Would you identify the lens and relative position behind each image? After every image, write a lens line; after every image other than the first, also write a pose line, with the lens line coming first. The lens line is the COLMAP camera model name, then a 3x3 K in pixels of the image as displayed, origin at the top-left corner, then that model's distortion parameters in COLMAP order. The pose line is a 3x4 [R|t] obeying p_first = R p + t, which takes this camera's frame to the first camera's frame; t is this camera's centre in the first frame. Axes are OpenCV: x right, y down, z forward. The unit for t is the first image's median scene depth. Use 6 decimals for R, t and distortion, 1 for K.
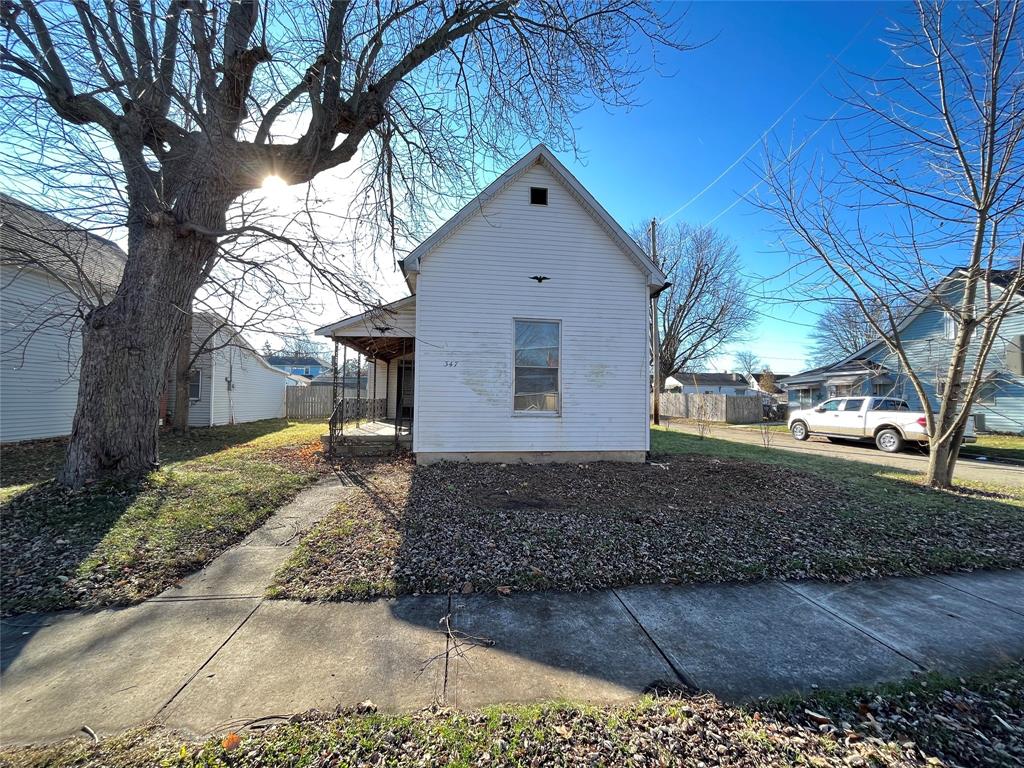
lens RADIAL K [[411.9, 0, 512.4], [0, 411.9, 382.8], [0, 0, 1]] dist [-0.002883, -0.000431]
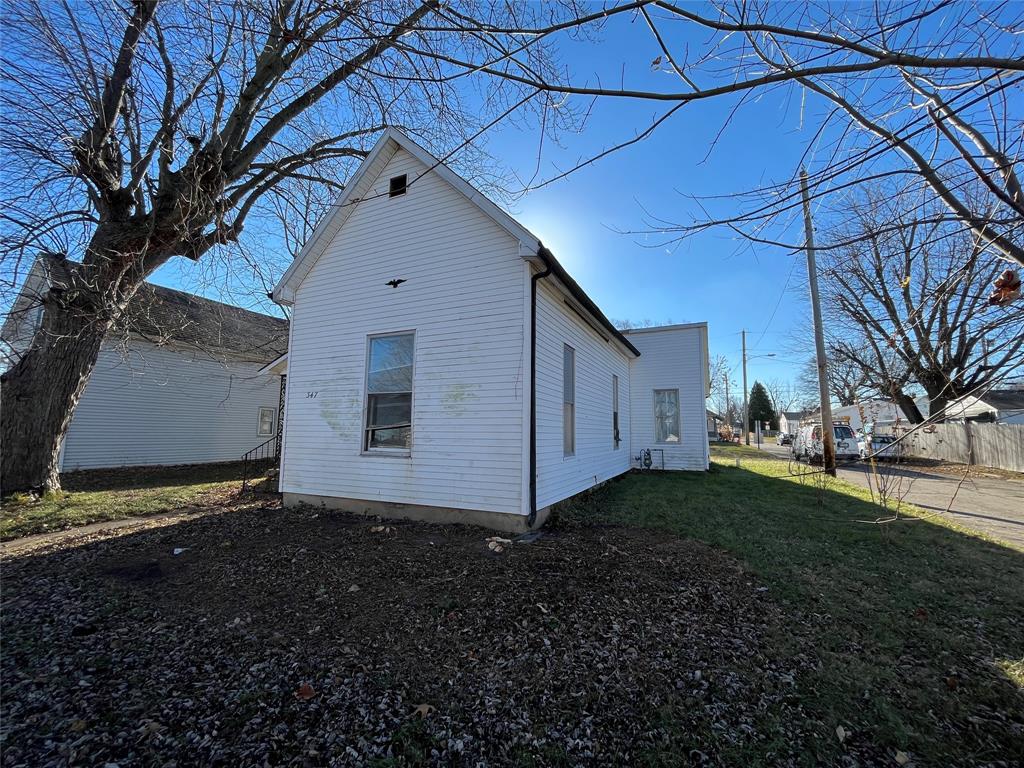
lens RADIAL K [[411.9, 0, 513.8], [0, 411.9, 384.5], [0, 0, 1]] dist [-0.002883, -0.000431]
pose [[0.837064, -0.070123, -0.542593, 0.683476], [0.024616, 0.995575, -0.090689, 0.023508], [0.546551, 0.062555, 0.835086, 0.466629]]
